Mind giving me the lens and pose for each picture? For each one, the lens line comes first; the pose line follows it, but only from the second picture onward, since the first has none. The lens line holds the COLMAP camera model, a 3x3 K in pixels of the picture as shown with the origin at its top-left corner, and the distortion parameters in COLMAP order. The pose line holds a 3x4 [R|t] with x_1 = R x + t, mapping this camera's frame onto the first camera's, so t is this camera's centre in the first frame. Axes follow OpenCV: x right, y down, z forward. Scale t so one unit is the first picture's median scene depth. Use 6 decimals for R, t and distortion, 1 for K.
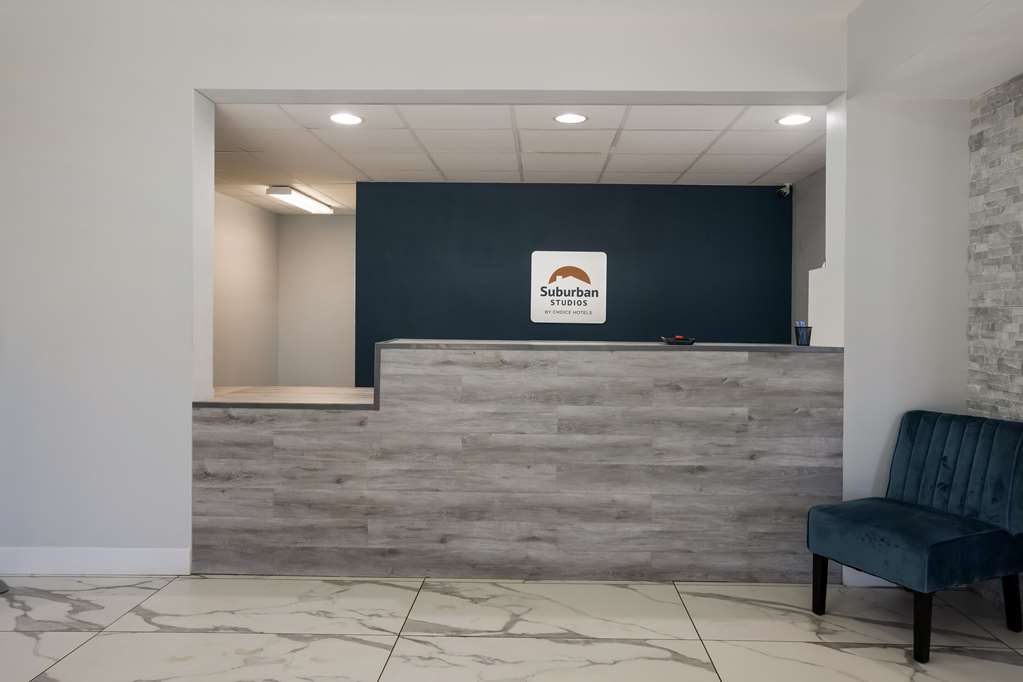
lens RADIAL K [[661.9, 0, 484.2], [0, 661.9, 316.3], [0, 0, 1]] dist [-0.042888, 0.014814]
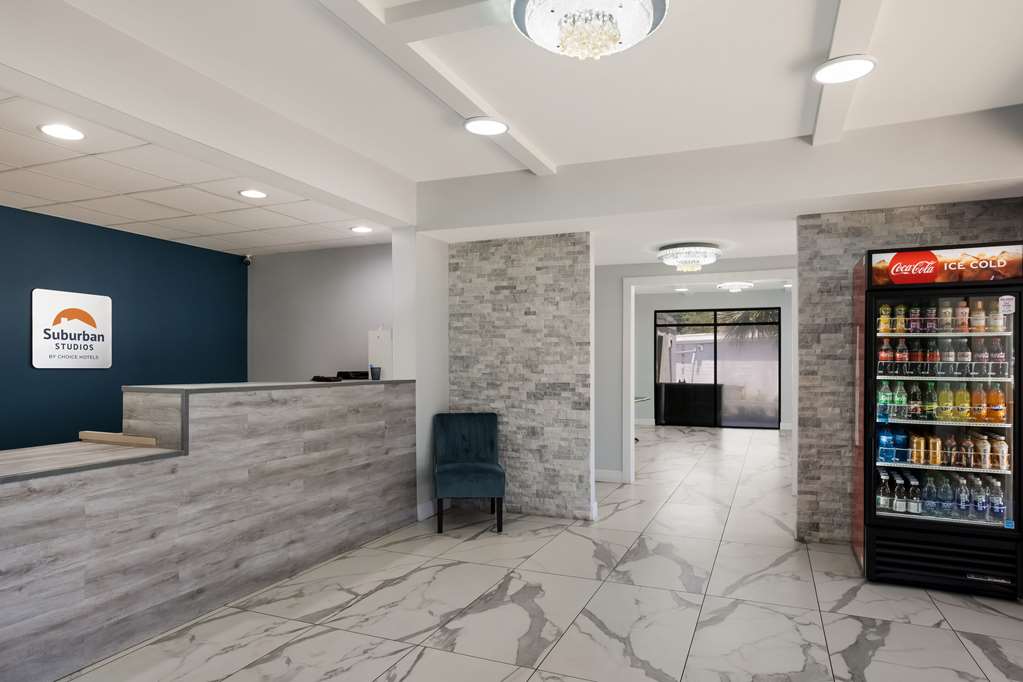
lens RADIAL K [[616.4, 0, 511.8], [0, 616.4, 345.5], [0, 0, 1]] dist [-0.022837, 0.009956]
pose [[0.378337, 0.019385, 0.925465, -0.836419], [0.001770, 0.999764, -0.021665, -0.004870], [-0.925666, 0.009835, 0.378213, 0.180637]]
